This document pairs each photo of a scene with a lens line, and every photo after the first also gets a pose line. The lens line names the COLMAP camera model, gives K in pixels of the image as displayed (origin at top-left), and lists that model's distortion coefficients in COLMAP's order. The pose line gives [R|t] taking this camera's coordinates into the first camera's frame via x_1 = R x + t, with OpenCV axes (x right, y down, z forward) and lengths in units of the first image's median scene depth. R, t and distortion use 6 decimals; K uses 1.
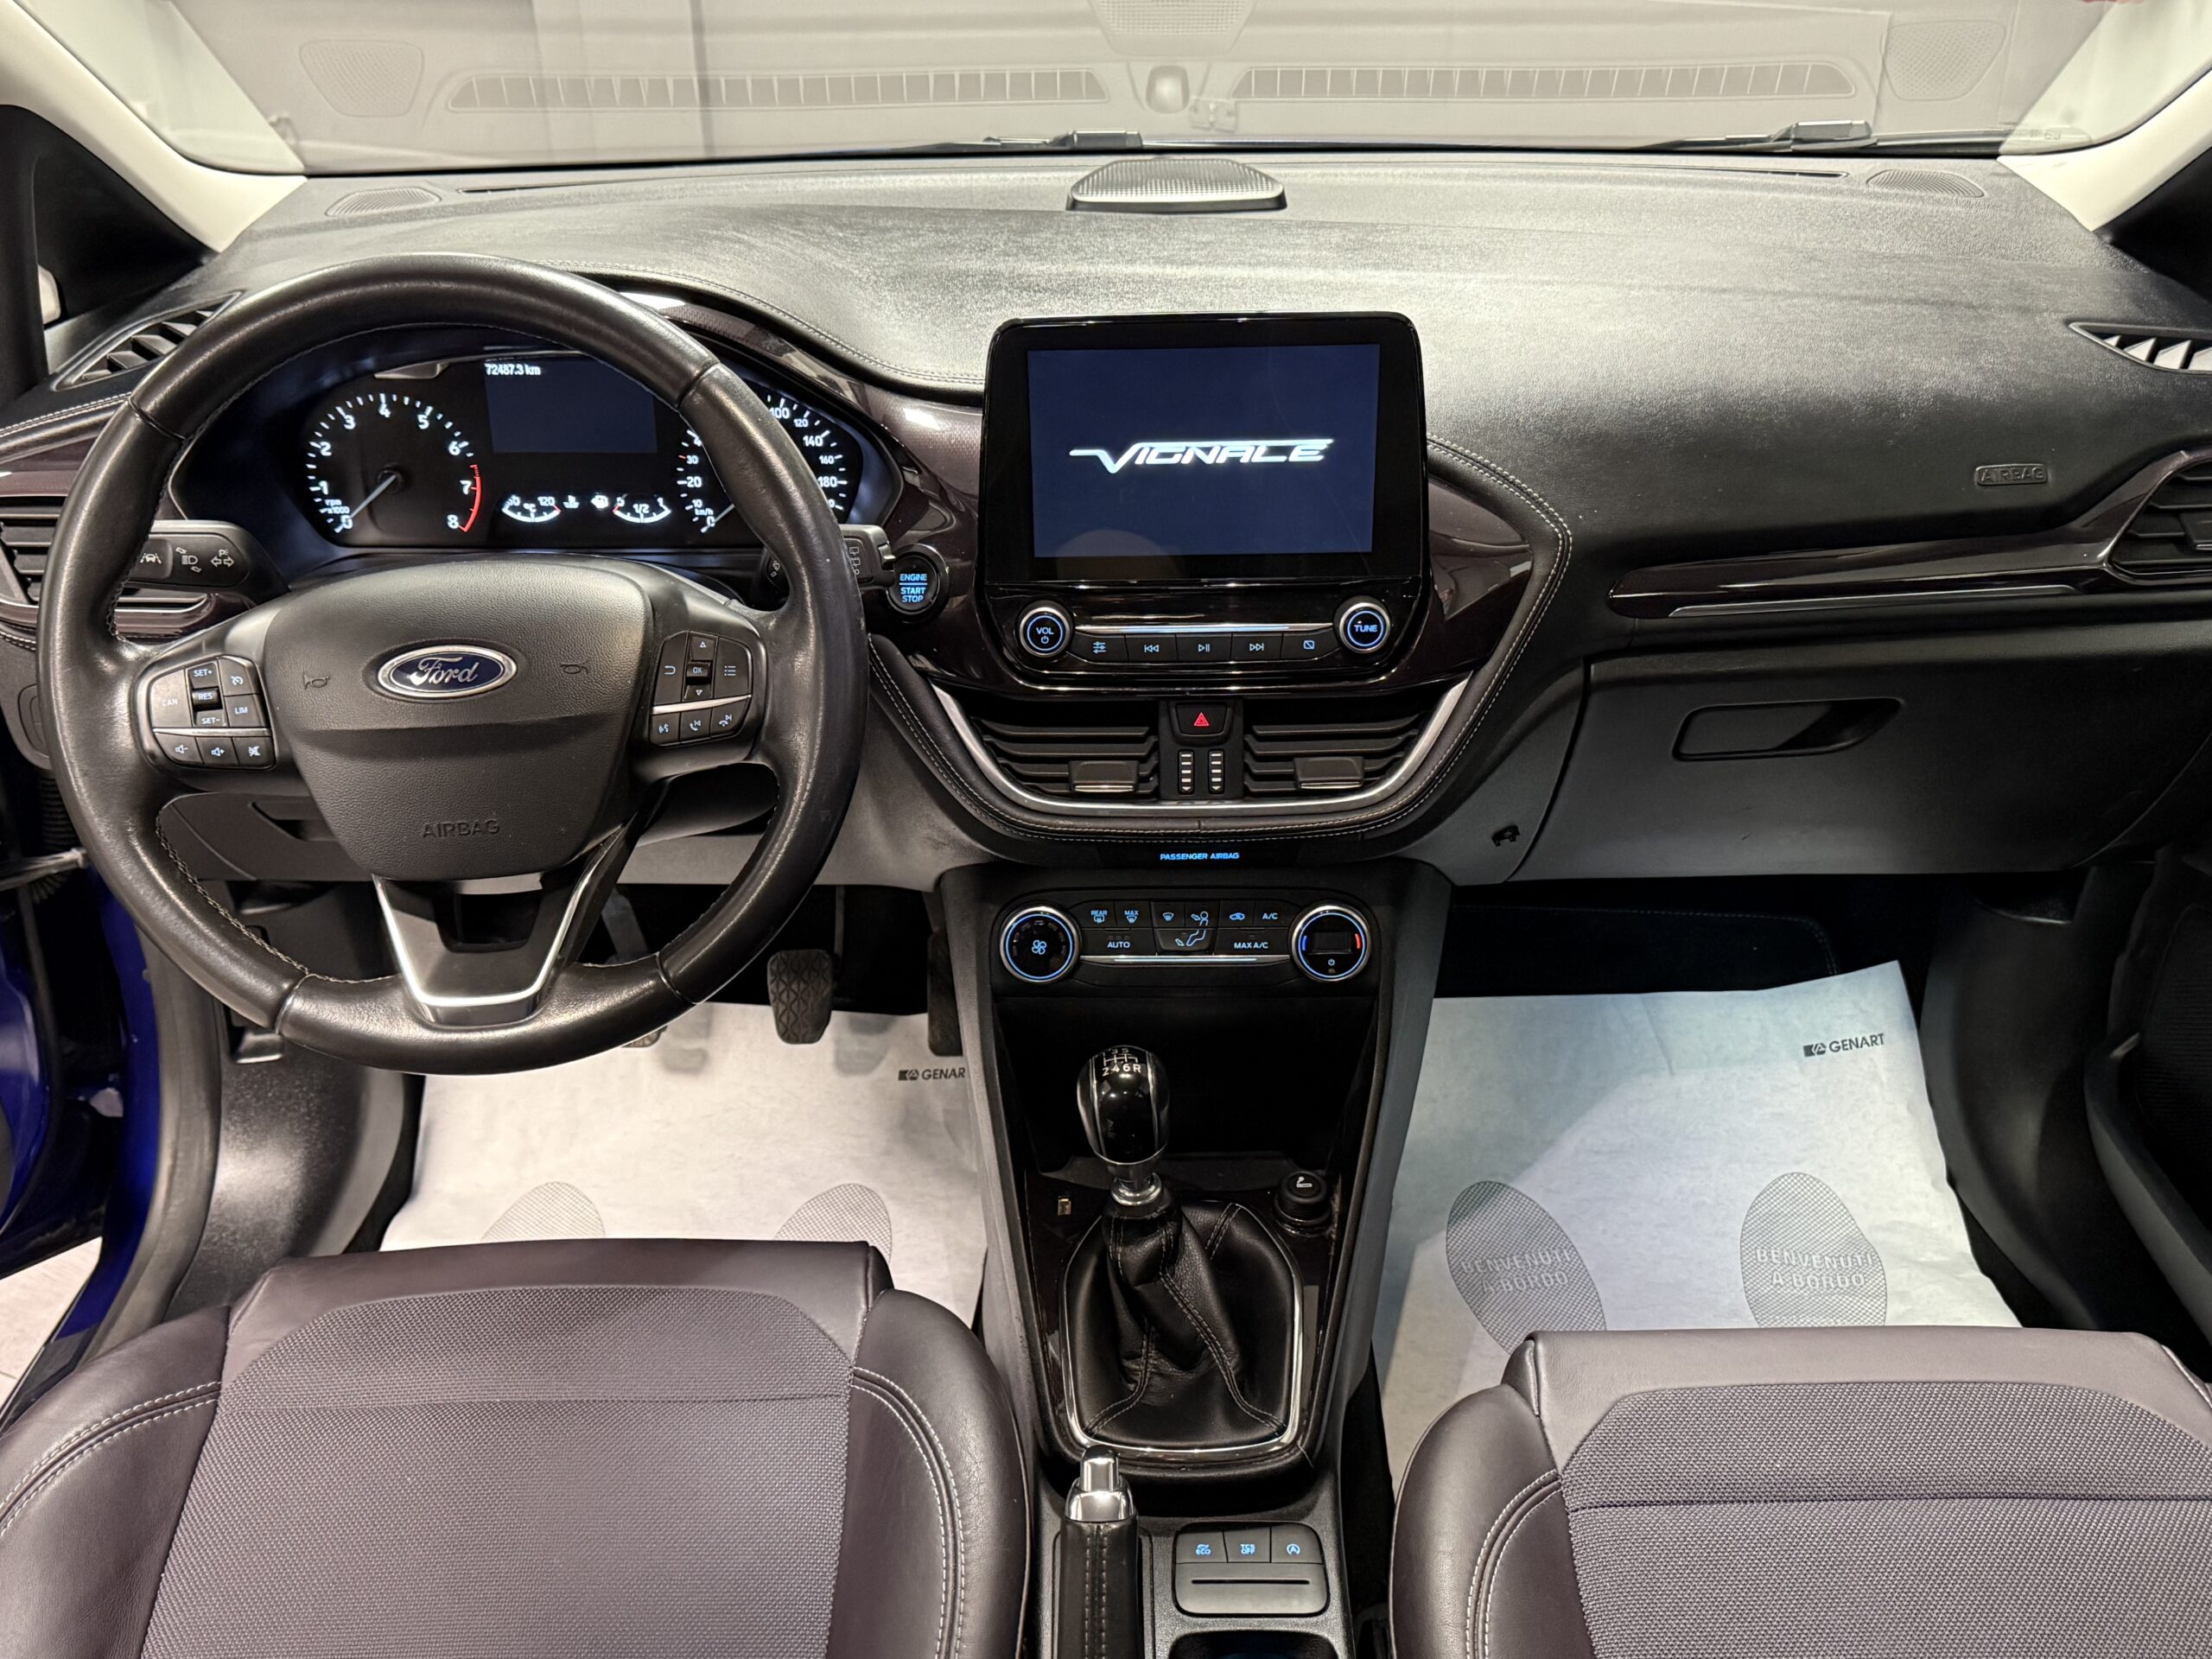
lens RADIAL K [[2128.2, 0, 1106.0], [0, 2128.2, 829.5], [0, 0, 1]] dist [-0.062164, -0.007278]
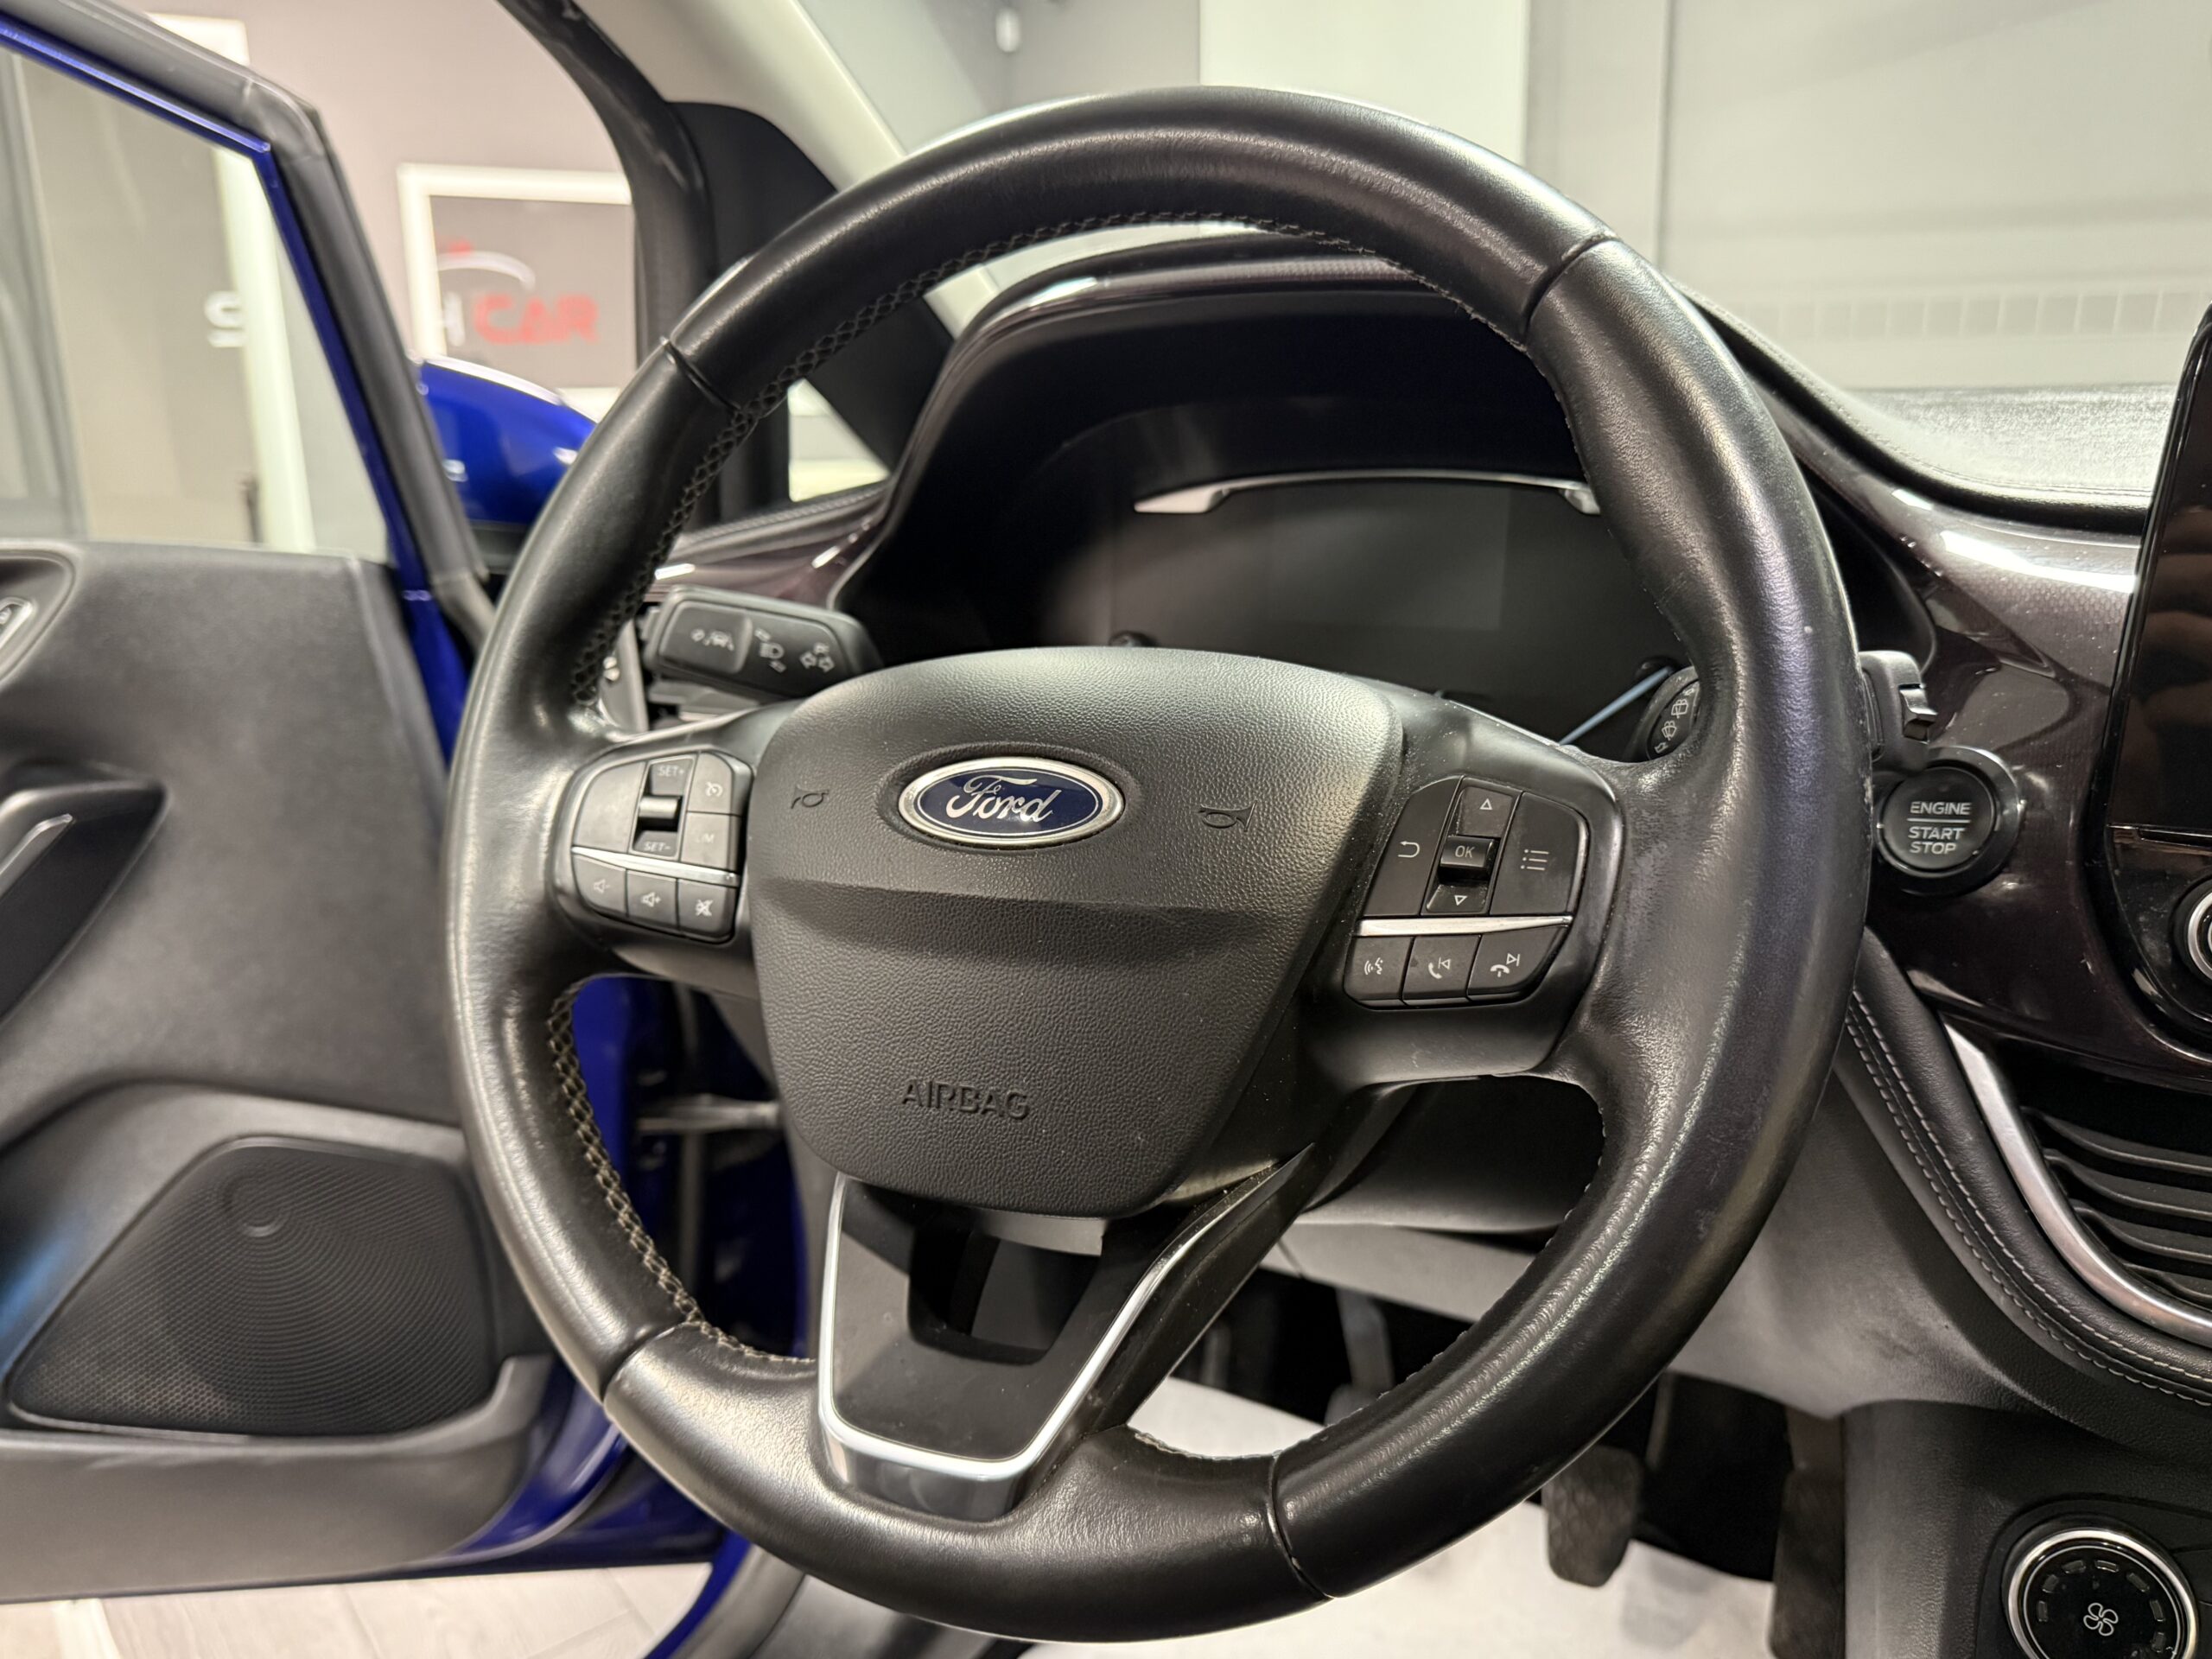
lens RADIAL K [[1715.0, 0, 1167.2], [0, 1715.0, 823.9], [0, 0, 1]] dist [0.152357, -0.250138]
pose [[0.902652, 0.117010, -0.414158, -0.089663], [-0.213771, 0.957121, -0.195501, 0.006785], [0.373524, 0.265004, 0.888961, 0.600359]]
